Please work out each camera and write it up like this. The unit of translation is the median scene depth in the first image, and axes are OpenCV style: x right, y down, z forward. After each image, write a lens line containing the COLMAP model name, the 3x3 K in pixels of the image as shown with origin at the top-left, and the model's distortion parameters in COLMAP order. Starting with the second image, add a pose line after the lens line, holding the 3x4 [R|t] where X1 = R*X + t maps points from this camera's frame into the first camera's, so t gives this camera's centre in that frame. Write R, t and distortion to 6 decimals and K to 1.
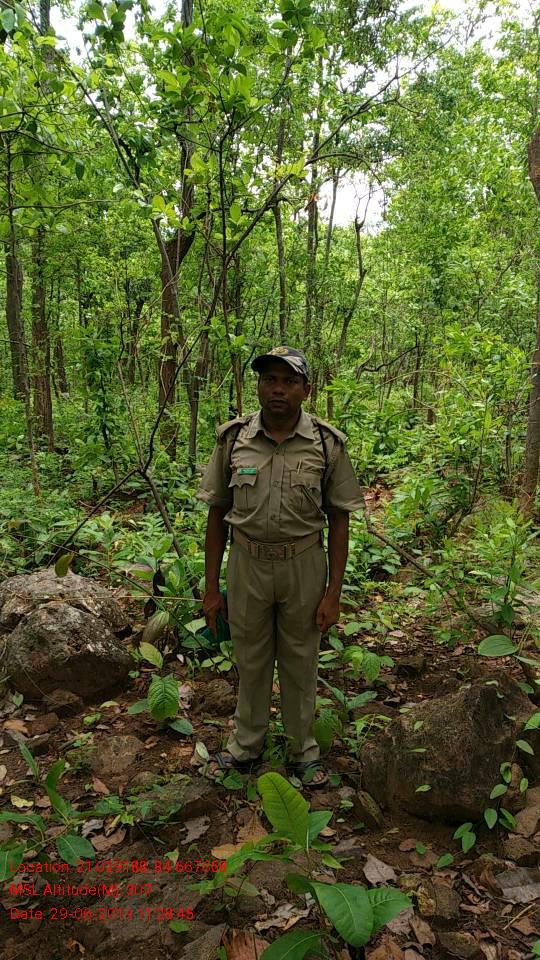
lens RADIAL K [[716.5, 0, 270.0], [0, 716.5, 480.0], [0, 0, 1]] dist [0.010125, -0.006747]
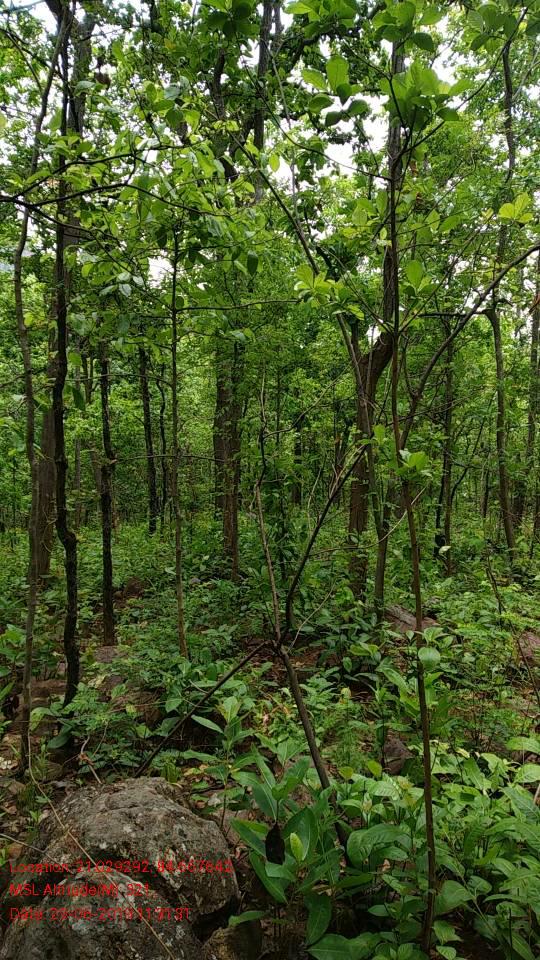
lens RADIAL K [[713.1, 0, 263.9], [0, 713.1, 475.1], [0, 0, 1]] dist [0.076752, -0.132834]
pose [[0.954861, 0.017721, -0.296523, 0.004150], [-0.067877, 0.984826, -0.159721, -0.022443], [0.289193, 0.172639, 0.941575, 0.115223]]
